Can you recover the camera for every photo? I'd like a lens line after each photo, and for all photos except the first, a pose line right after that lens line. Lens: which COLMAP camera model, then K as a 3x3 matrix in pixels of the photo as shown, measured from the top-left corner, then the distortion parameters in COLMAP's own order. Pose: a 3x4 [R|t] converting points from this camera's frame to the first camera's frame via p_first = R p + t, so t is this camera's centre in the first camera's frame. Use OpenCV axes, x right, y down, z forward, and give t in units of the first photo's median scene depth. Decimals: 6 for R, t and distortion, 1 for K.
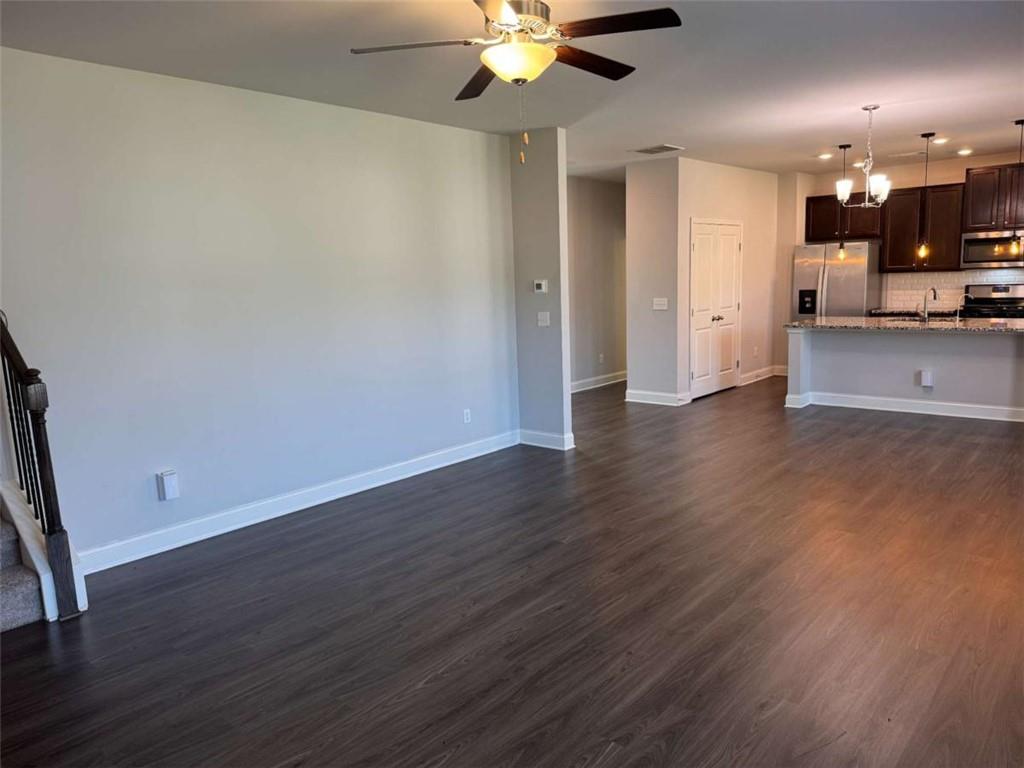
lens RADIAL K [[717.3, 0, 512.0], [0, 717.3, 384.0], [0, 0, 1]] dist [0.073528, -0.094744]
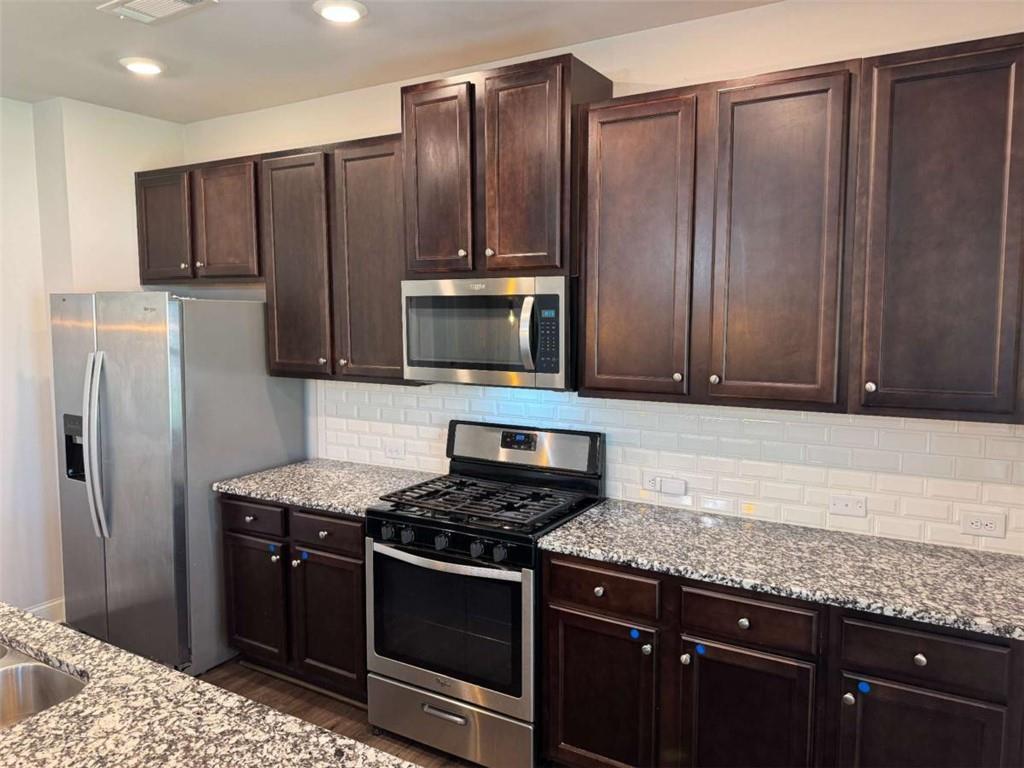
lens RADIAL K [[715.5, 0, 512.0], [0, 715.5, 384.0], [0, 0, 1]] dist [-0.002335, -0.002296]
pose [[0.982496, 0.012929, 0.185832, 0.591104], [-0.005452, 0.999157, -0.040690, -0.140575], [-0.186202, 0.038965, 0.981739, 0.644578]]
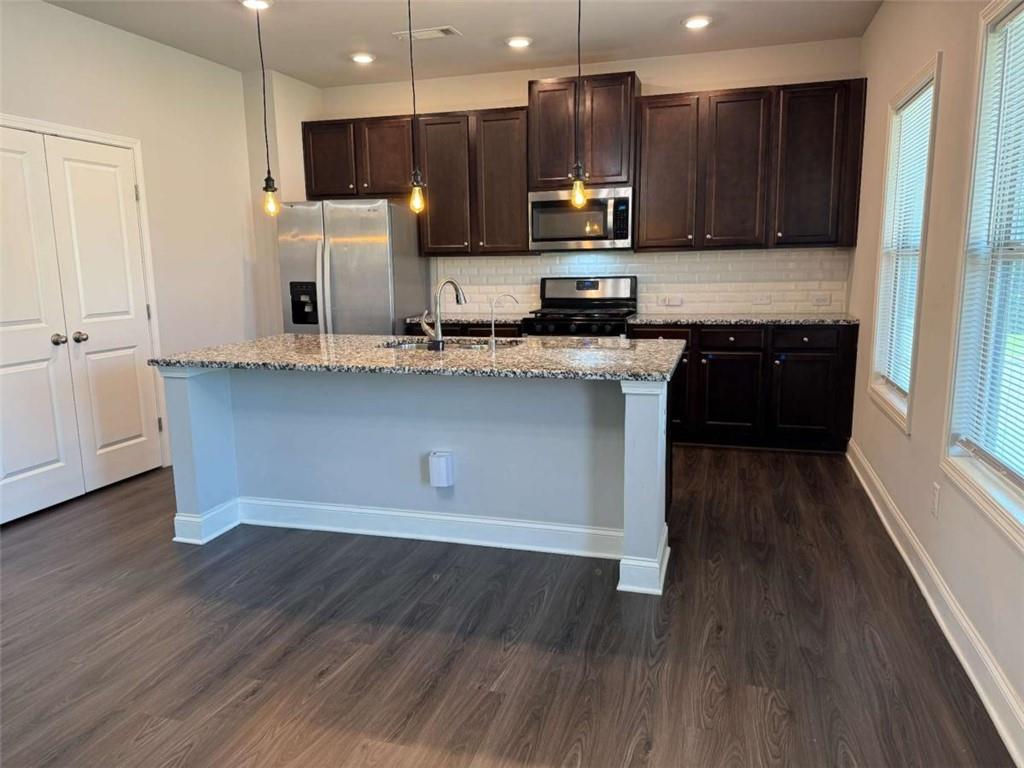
lens RADIAL K [[717.3, 0, 512.0], [0, 717.3, 384.0], [0, 0, 1]] dist [0.073528, -0.094744]
pose [[0.909963, -0.047824, 0.411922, 0.340720], [0.042459, 0.998852, 0.022172, -0.058963], [-0.412509, -0.002686, 0.910949, 0.443034]]
